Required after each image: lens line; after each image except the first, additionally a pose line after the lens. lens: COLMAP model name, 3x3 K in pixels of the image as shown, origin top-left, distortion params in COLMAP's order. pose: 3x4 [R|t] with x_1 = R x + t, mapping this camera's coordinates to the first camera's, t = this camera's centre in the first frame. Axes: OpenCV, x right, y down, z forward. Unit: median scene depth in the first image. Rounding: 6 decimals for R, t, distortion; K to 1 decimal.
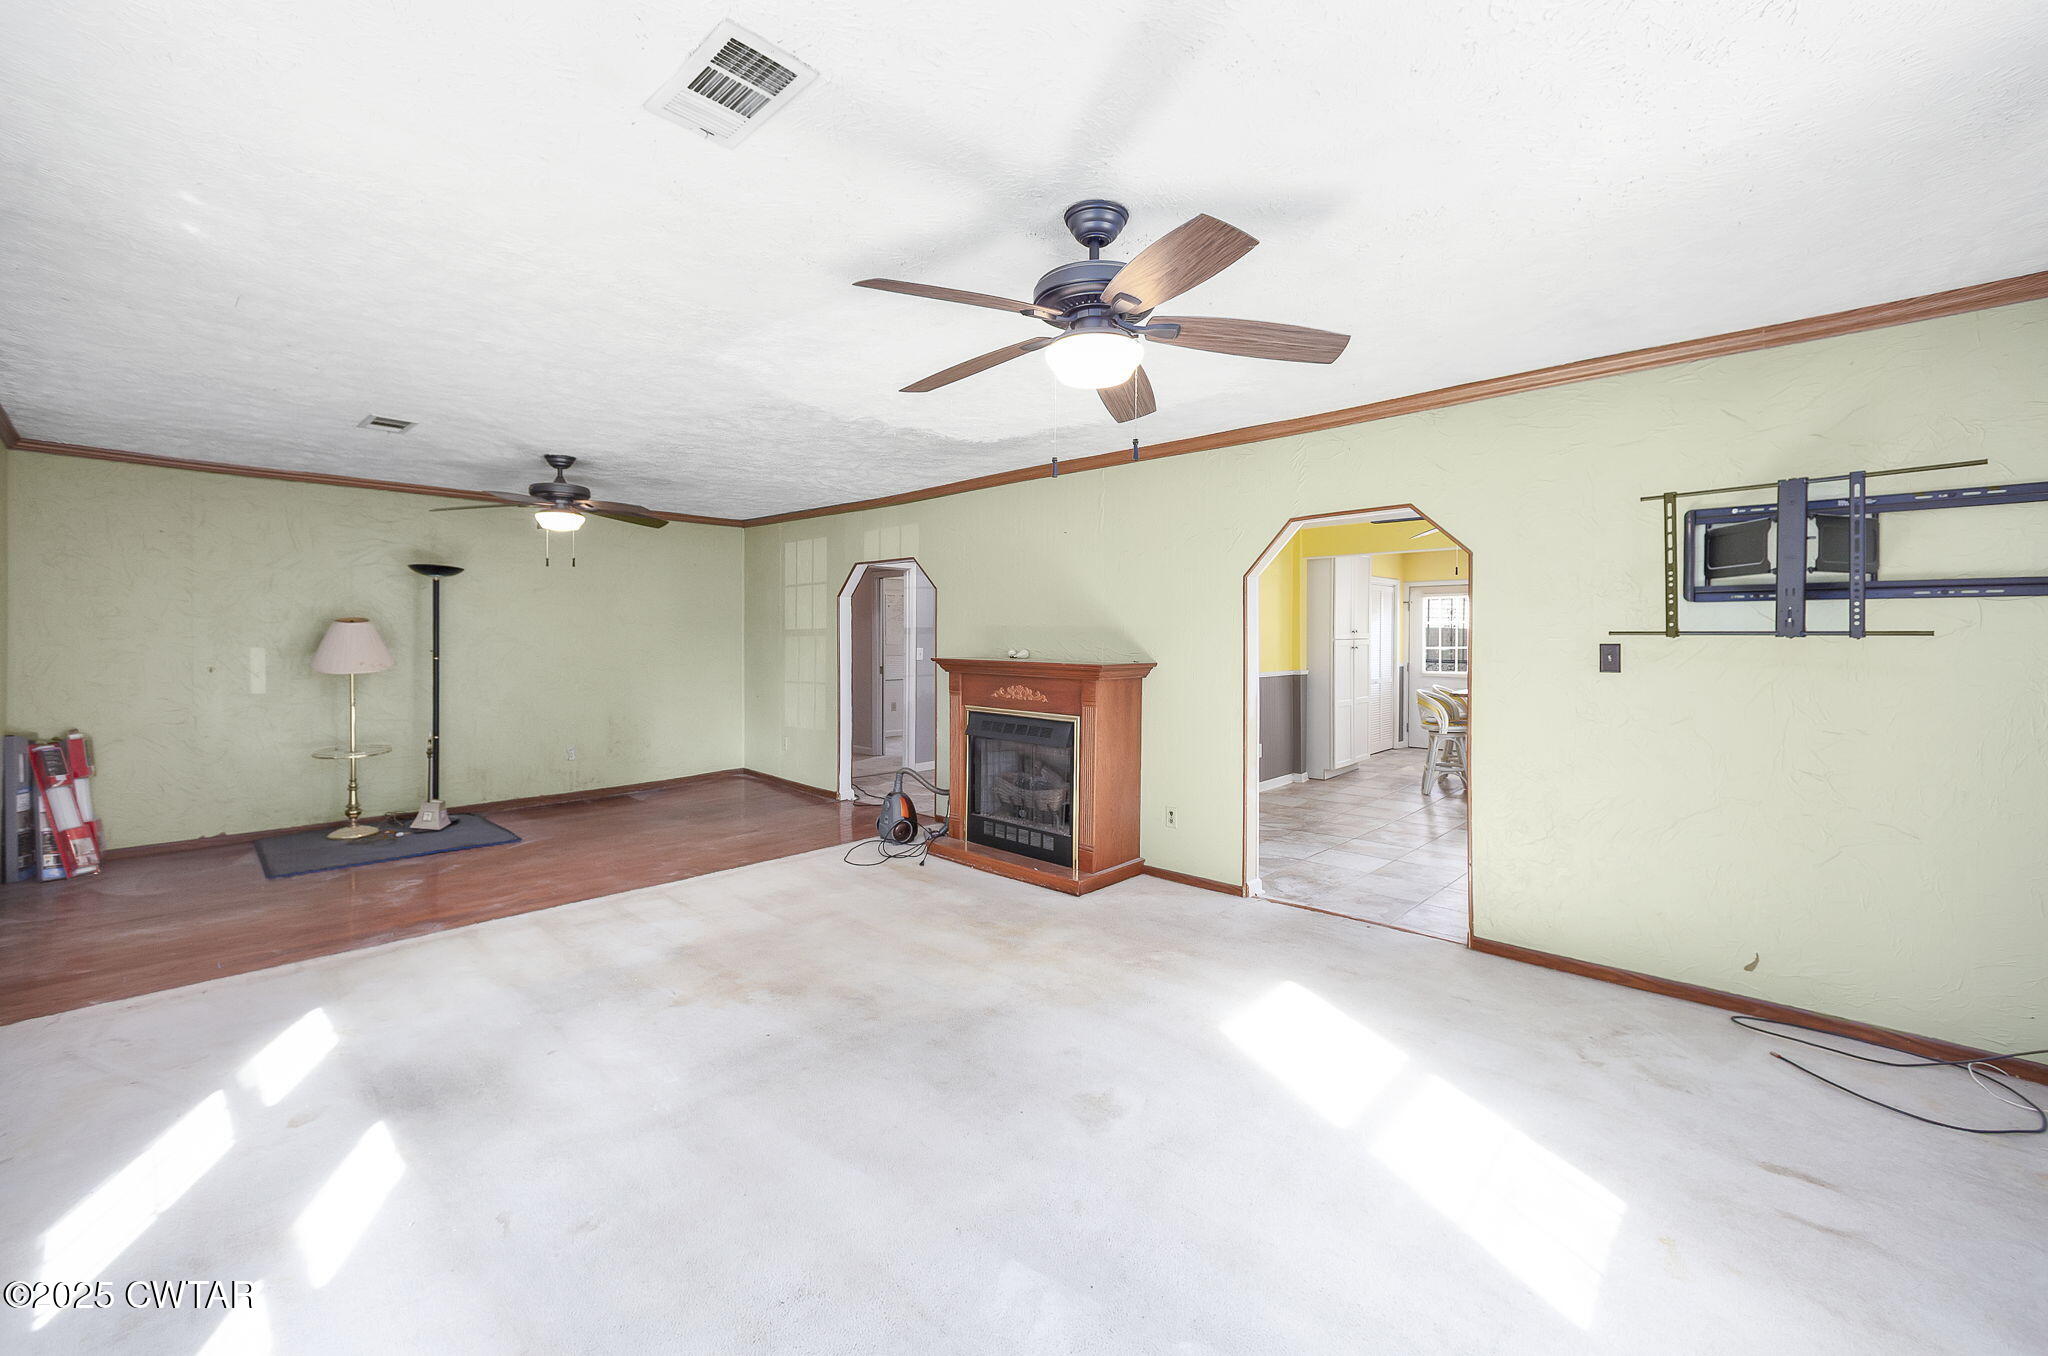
lens RADIAL K [[837.9, 0, 1005.9], [0, 837.9, 637.8], [0, 0, 1]] dist [0.017406, -0.001855]
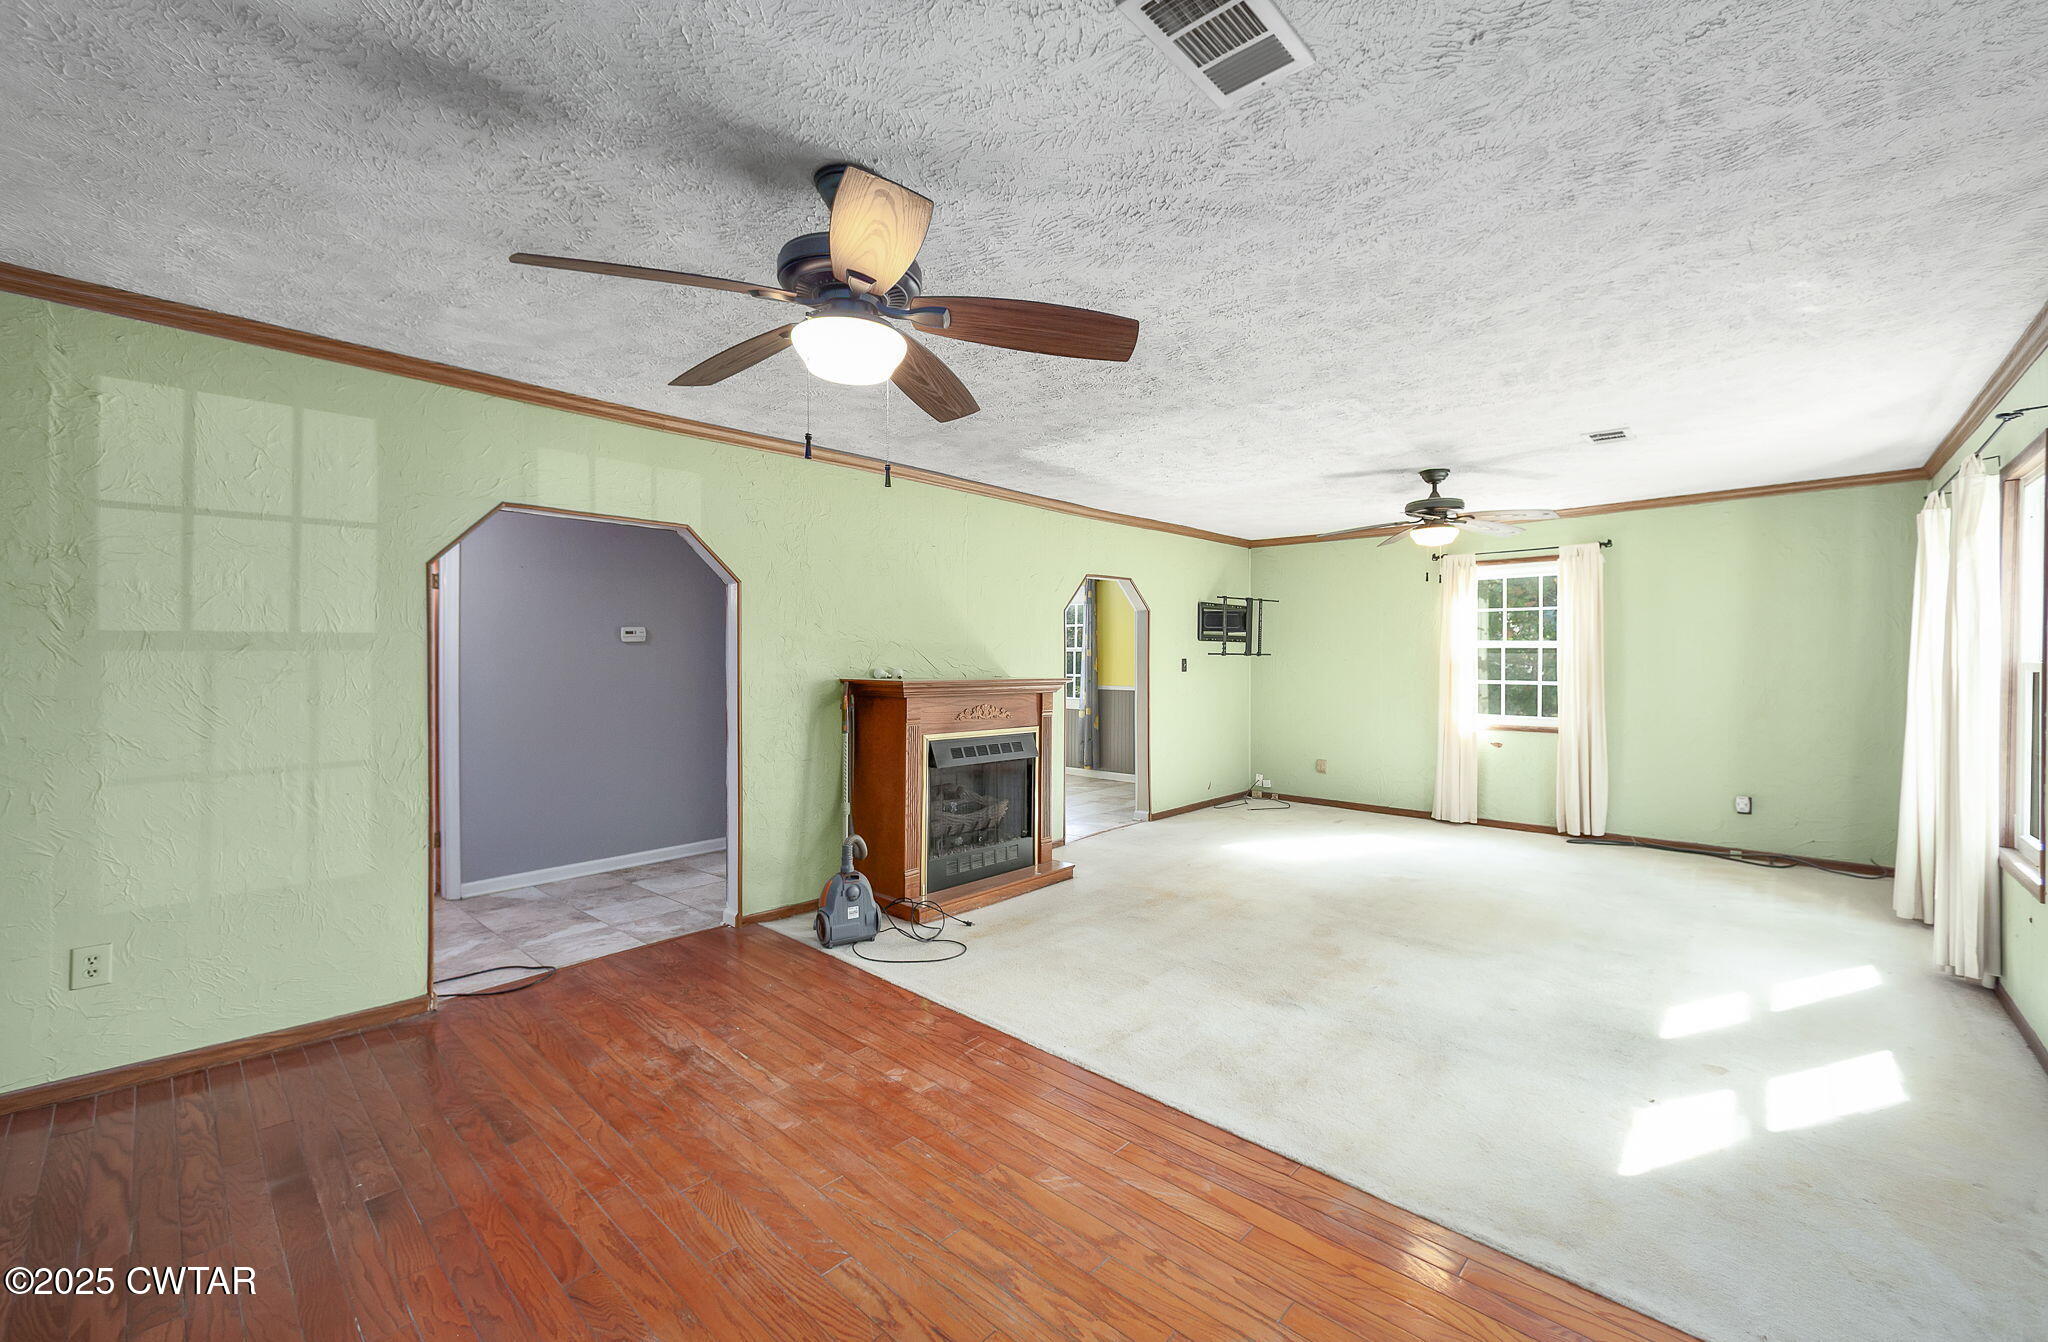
lens RADIAL K [[837.9, 0, 1060.5], [0, 837.9, 665.9], [0, 0, 1]] dist [0.017406, -0.001855]
pose [[-0.061932, -0.015566, 0.997959, -1.039001], [-0.005494, 0.999869, 0.015255, -0.003855], [-0.998065, -0.004538, -0.062010, 1.060672]]
